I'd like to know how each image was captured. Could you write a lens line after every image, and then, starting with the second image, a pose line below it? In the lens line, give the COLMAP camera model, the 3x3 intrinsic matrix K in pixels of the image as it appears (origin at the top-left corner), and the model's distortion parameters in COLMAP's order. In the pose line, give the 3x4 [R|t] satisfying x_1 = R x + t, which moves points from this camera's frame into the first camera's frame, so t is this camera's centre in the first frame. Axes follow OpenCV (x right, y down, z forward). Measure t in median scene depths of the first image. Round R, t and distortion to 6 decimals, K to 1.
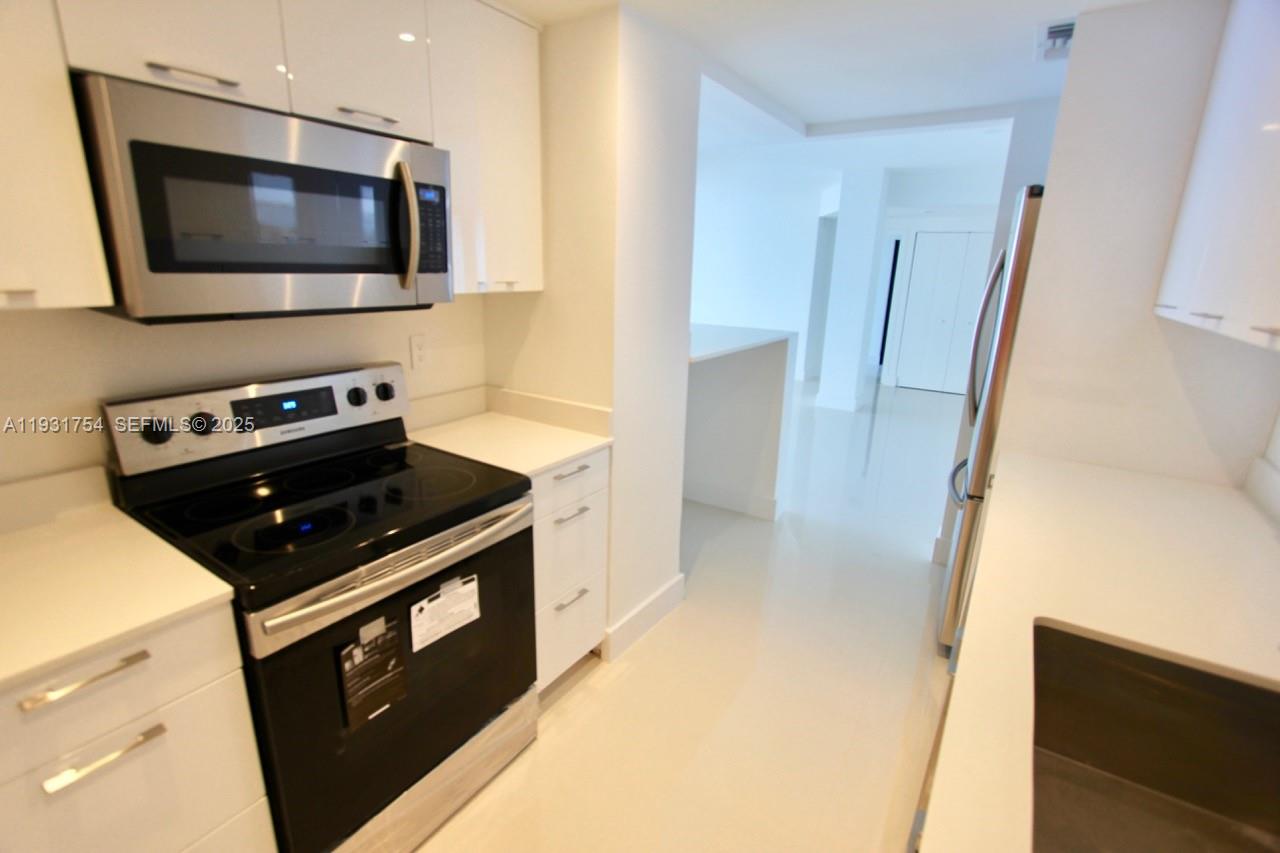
lens RADIAL K [[584.8, 0, 619.8], [0, 584.8, 433.0], [0, 0, 1]] dist [-0.001137, -0.000155]
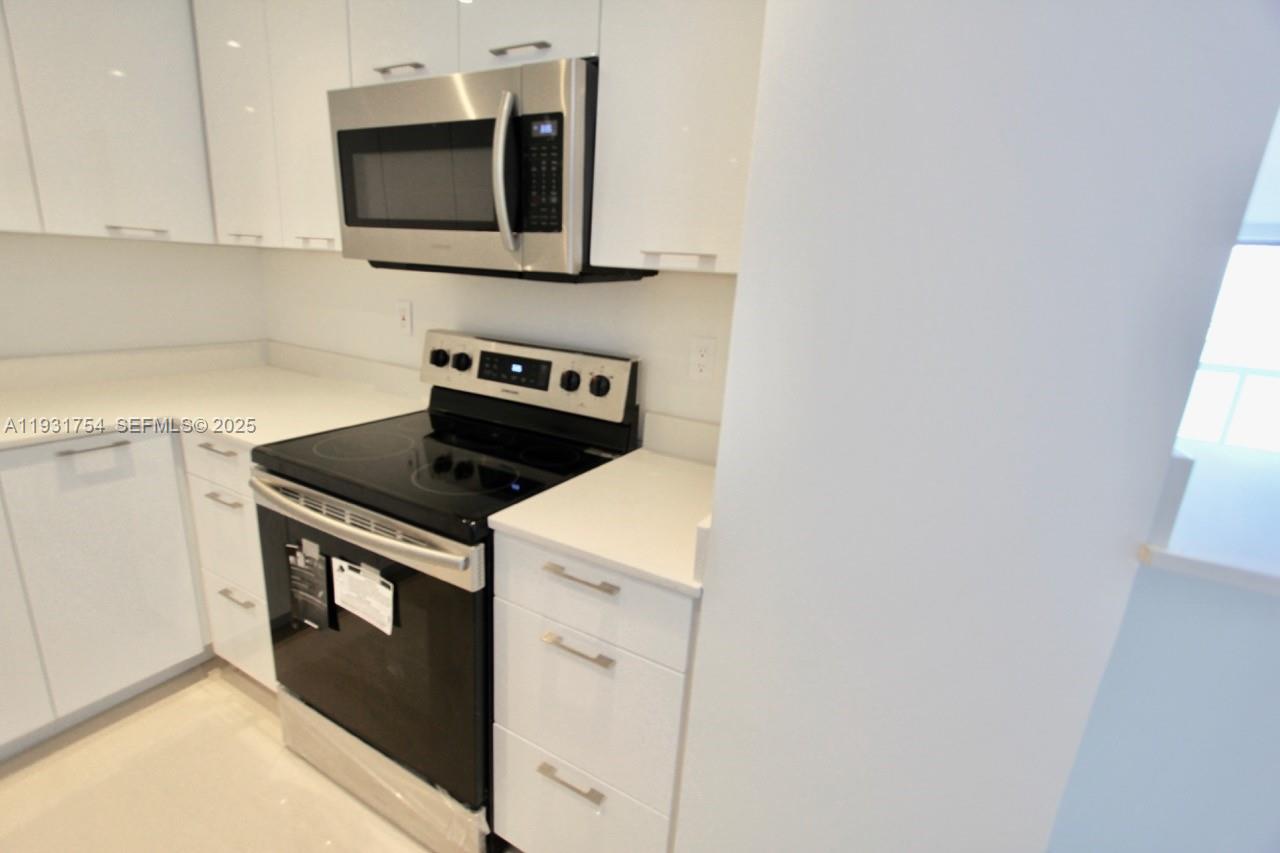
lens RADIAL K [[584.8, 0, 619.8], [0, 584.8, 433.0], [0, 0, 1]] dist [-0.001137, -0.000155]
pose [[0.090371, 0.250857, -0.963796, 0.494792], [-0.332158, 0.919937, 0.208297, -0.220923], [0.938885, 0.301309, 0.166460, 1.032506]]
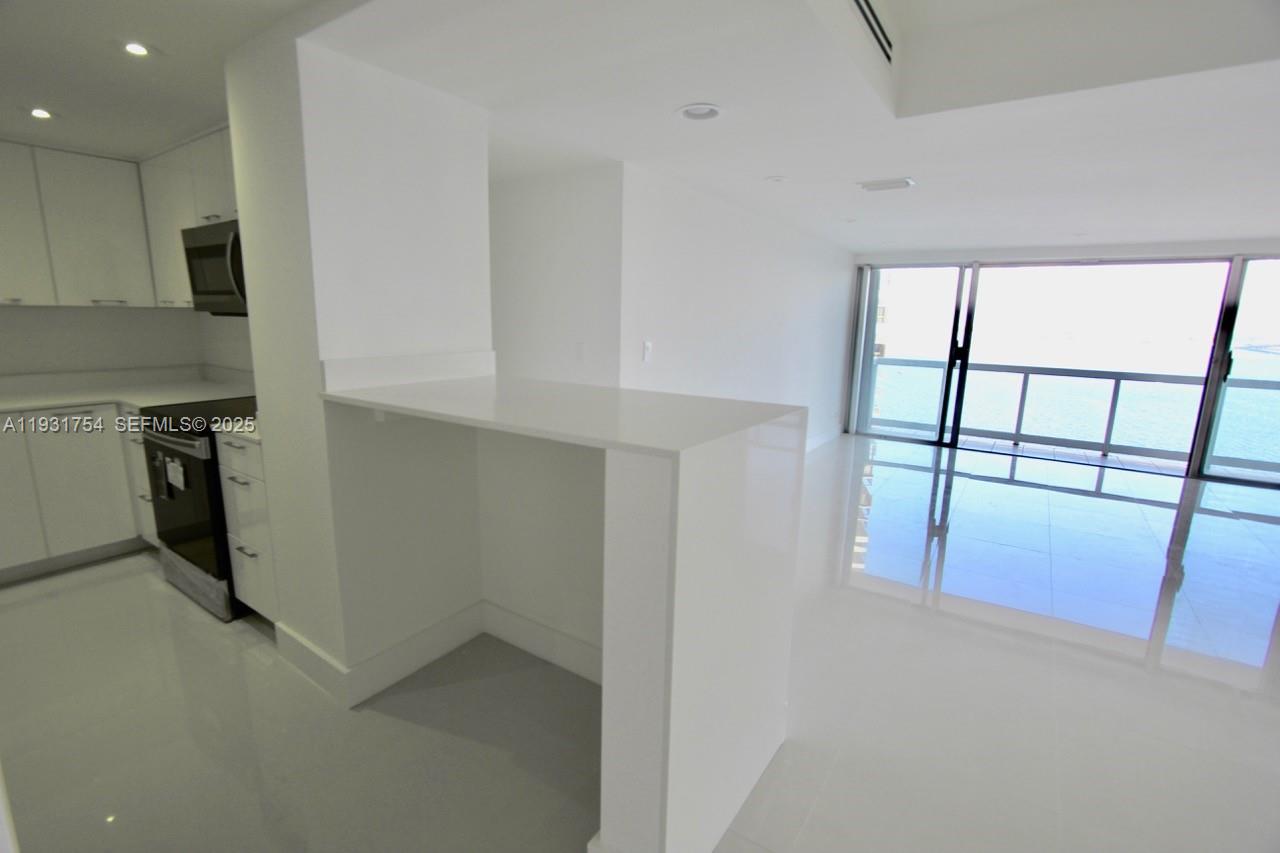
lens RADIAL K [[584.8, 0, 619.8], [0, 584.8, 433.0], [0, 0, 1]] dist [-0.001137, -0.000155]
pose [[-0.013262, 0.175272, -0.984431, 1.322727], [-0.293615, 0.940433, 0.171394, -0.482918], [0.955832, 0.291317, 0.038991, 2.003775]]
